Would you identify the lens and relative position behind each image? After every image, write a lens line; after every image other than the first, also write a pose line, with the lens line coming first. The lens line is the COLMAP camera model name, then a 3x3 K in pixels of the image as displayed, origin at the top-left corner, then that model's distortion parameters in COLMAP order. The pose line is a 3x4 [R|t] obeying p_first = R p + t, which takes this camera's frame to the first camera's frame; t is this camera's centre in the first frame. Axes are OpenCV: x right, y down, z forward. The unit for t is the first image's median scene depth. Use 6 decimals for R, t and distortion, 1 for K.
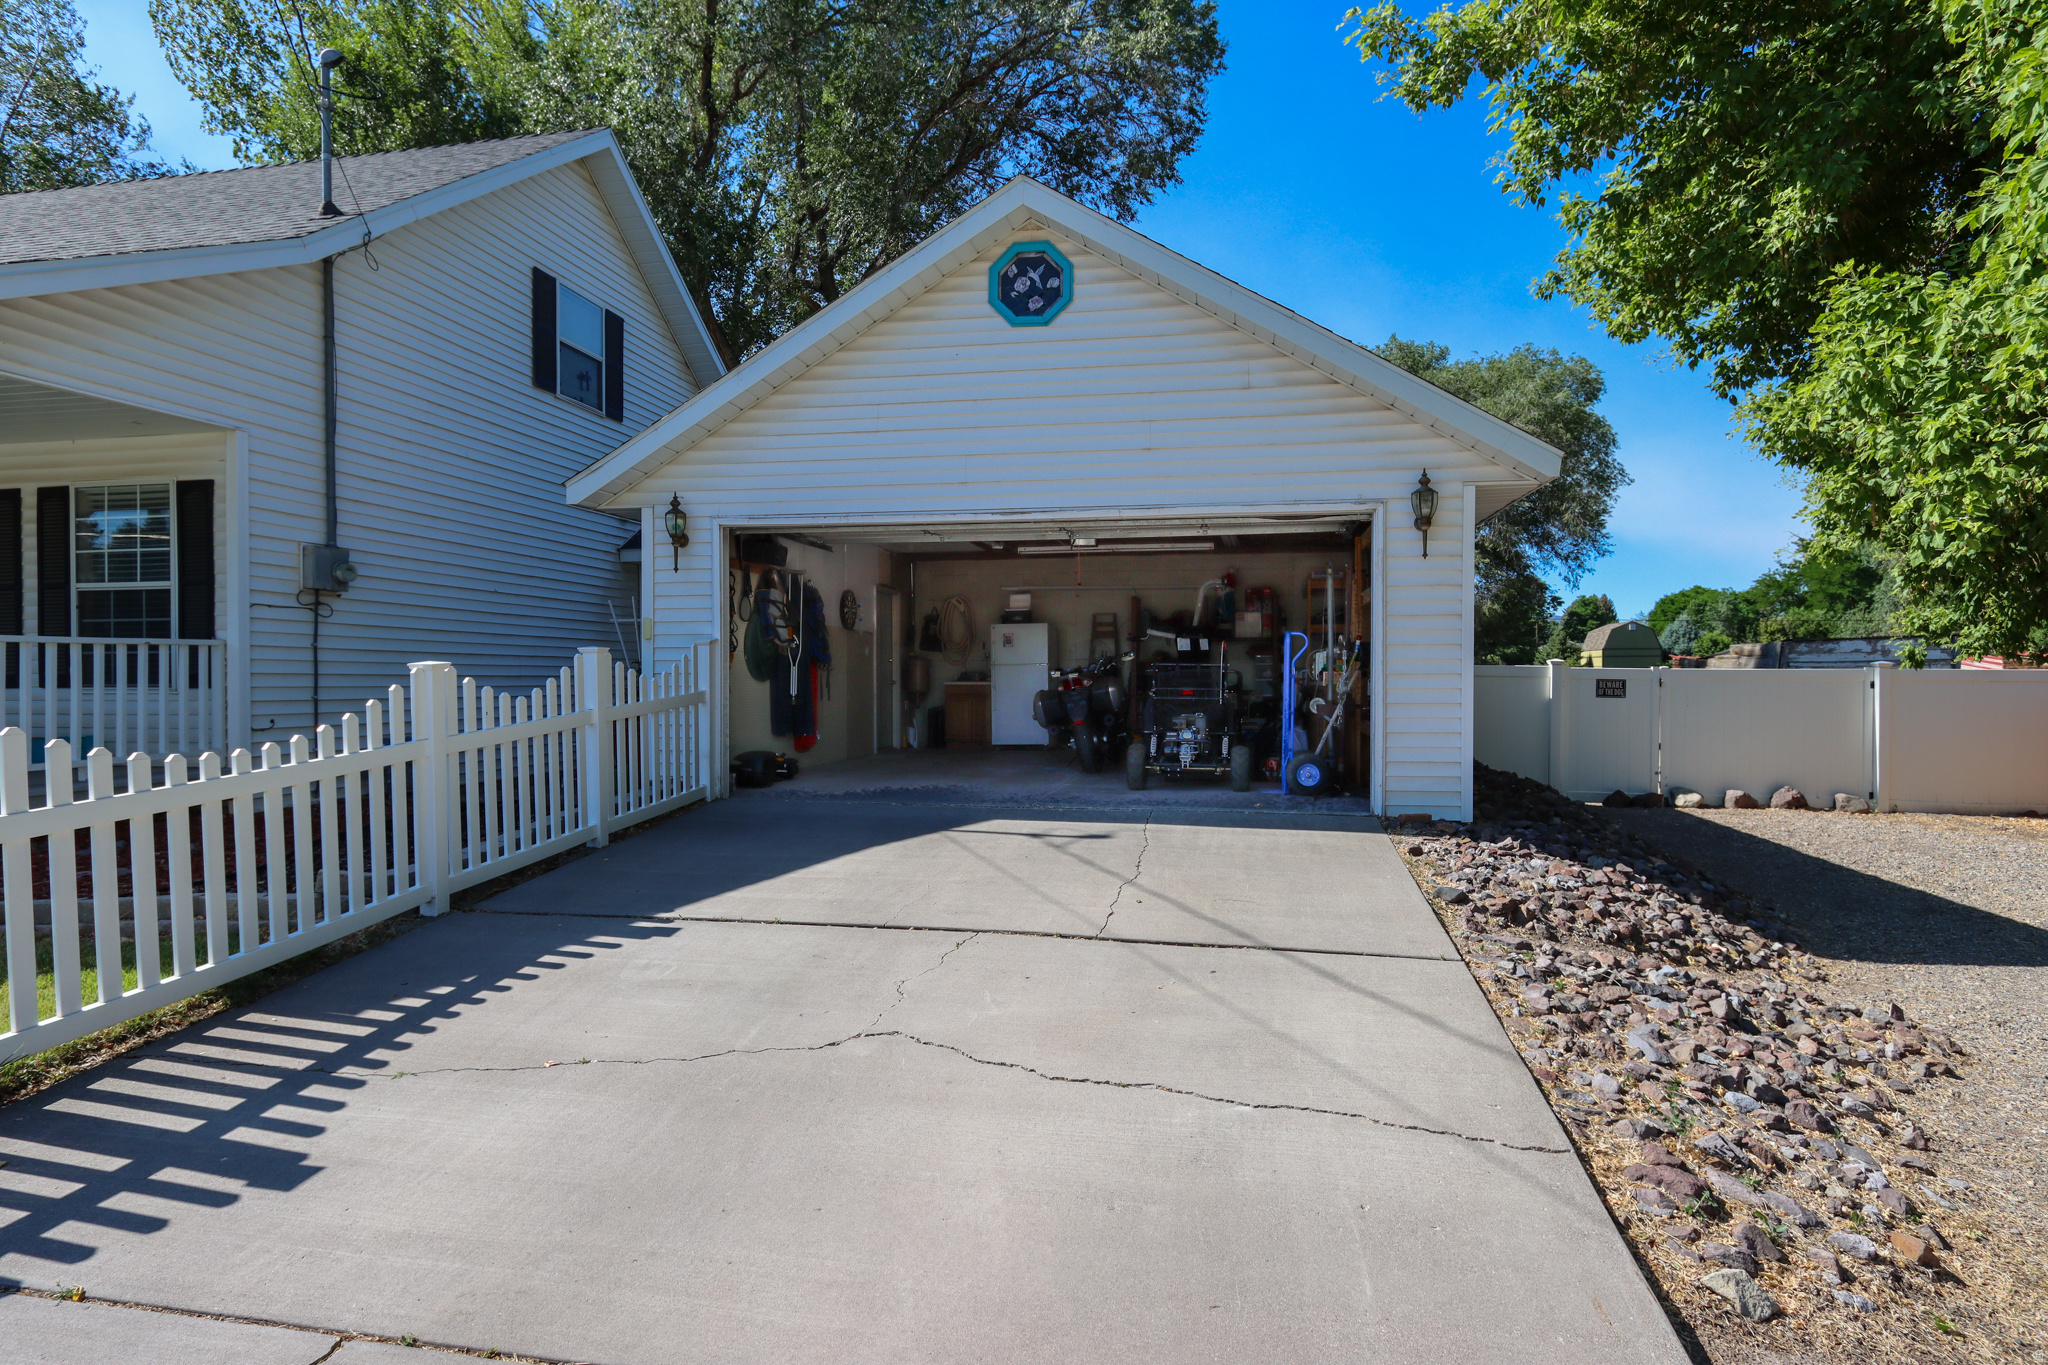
lens RADIAL K [[1166.3, 0, 1016.6], [0, 1166.3, 680.7], [0, 0, 1]] dist [-0.001113, 0.002861]
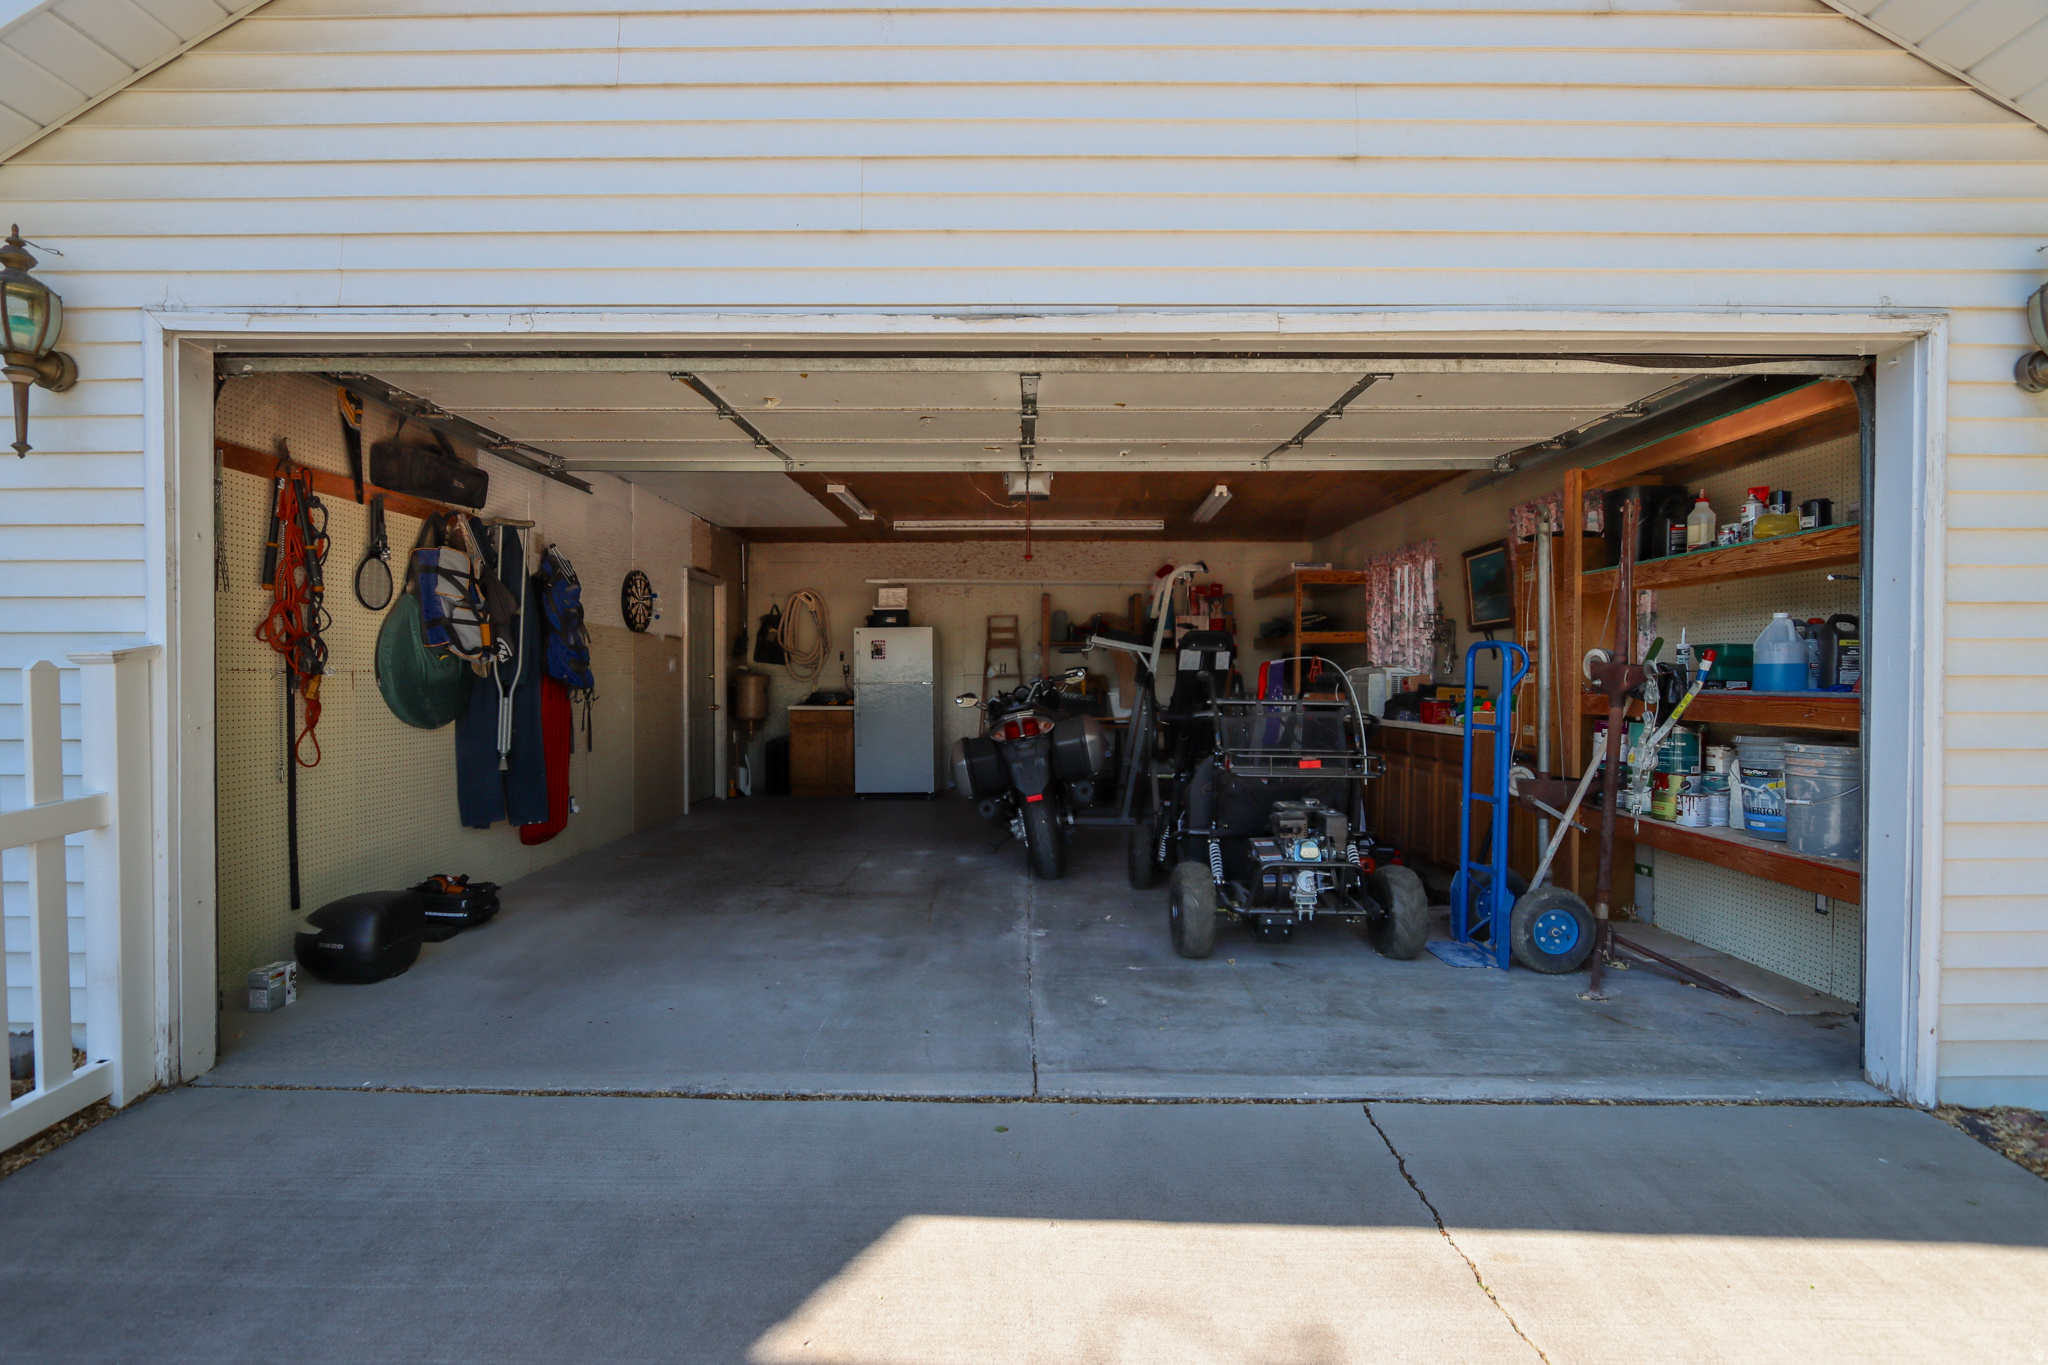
lens RADIAL K [[957.3, 0, 1018.2], [0, 957.3, 691.3], [0, 0, 1]] dist [-0.000438, 0.000047]
pose [[0.983871, -0.000061, 0.178877, -0.045185], [-0.001929, 0.999938, 0.010947, -0.024527], [-0.178867, -0.011116, 0.983810, 0.627732]]
